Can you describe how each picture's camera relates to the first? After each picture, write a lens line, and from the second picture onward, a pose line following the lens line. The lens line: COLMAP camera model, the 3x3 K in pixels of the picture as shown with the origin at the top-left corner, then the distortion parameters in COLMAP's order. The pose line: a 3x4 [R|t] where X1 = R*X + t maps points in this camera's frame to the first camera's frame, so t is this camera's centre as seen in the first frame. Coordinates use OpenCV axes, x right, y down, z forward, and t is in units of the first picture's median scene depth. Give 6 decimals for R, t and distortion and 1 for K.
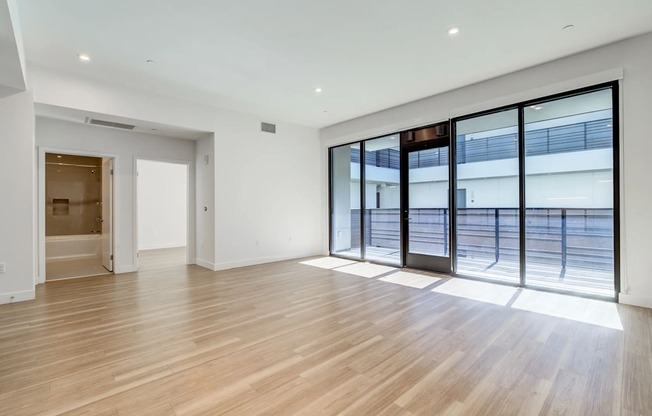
lens RADIAL K [[294.7, 0, 320.6], [0, 294.7, 210.0], [0, 0, 1]] dist [-0.009463, -0.000421]
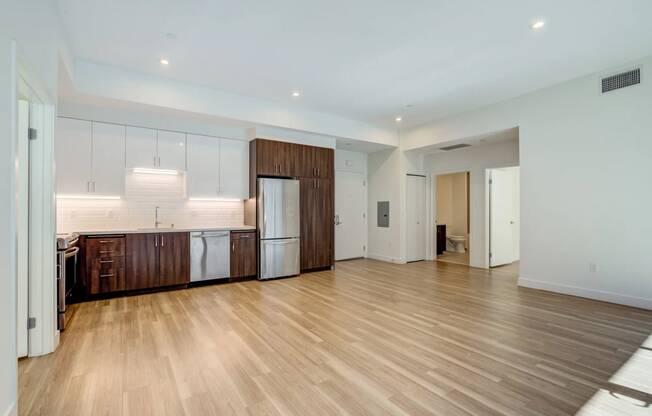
lens RADIAL K [[294.7, 0, 320.6], [0, 294.7, 210.0], [0, 0, 1]] dist [-0.009463, -0.000421]
pose [[-0.158256, -0.002340, -0.987395, 0.648798], [-0.007826, 0.999969, -0.001116, -0.011191], [0.987367, 0.007551, -0.158269, 0.622592]]
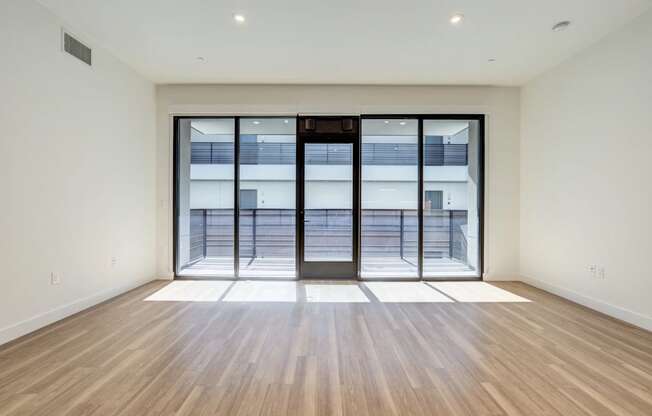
lens RADIAL K [[294.7, 0, 320.6], [0, 294.7, 210.0], [0, 0, 1]] dist [-0.009463, -0.000421]
pose [[0.678328, 0.003351, 0.734752, -0.330762], [-0.002971, 0.999994, -0.001818, -0.000876], [-0.734753, -0.000950, 0.678334, 0.434862]]
